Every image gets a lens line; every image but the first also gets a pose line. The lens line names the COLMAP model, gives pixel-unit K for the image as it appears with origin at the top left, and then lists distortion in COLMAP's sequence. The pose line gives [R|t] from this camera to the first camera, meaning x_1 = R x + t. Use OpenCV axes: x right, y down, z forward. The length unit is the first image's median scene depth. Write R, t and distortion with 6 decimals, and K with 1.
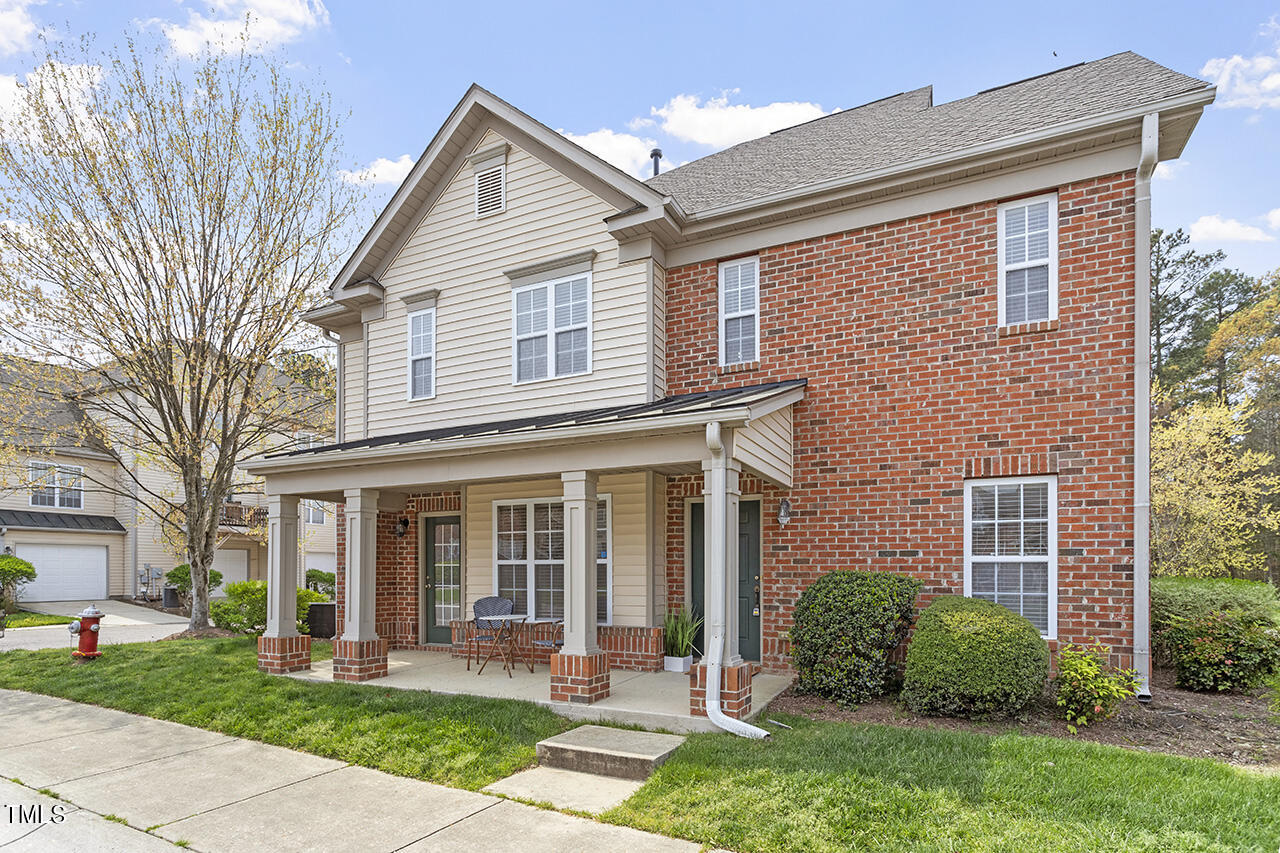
lens RADIAL K [[612.3, 0, 642.4], [0, 612.3, 417.1], [0, 0, 1]] dist [0.001116, 0.000287]
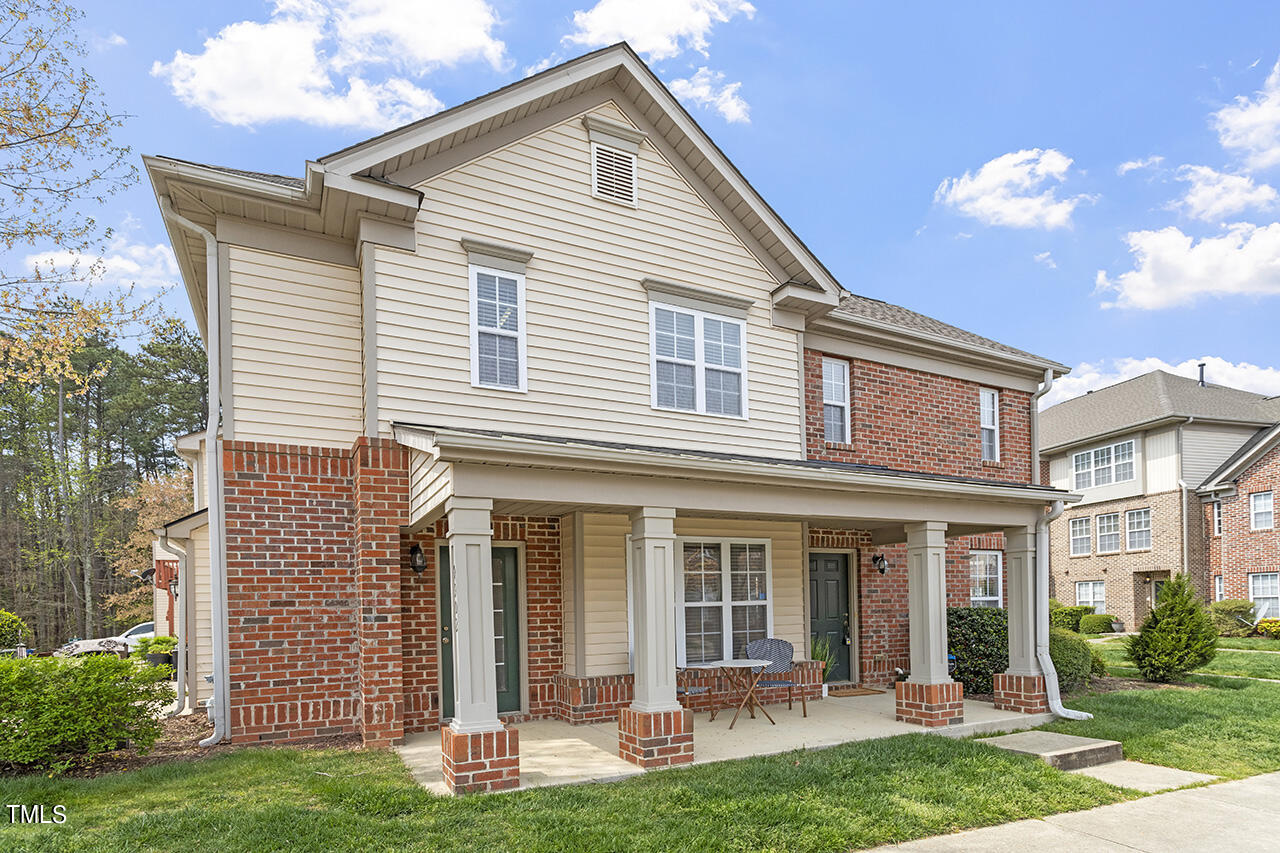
lens RADIAL K [[576.4, 0, 558.9], [0, 576.4, 474.8], [0, 0, 1]] dist [0.000837, 0.000124]
pose [[0.670844, 0.154058, 0.725420, -1.213106], [-0.159385, 0.985277, -0.061851, 0.159432], [-0.724269, -0.074128, 0.685521, 0.692424]]
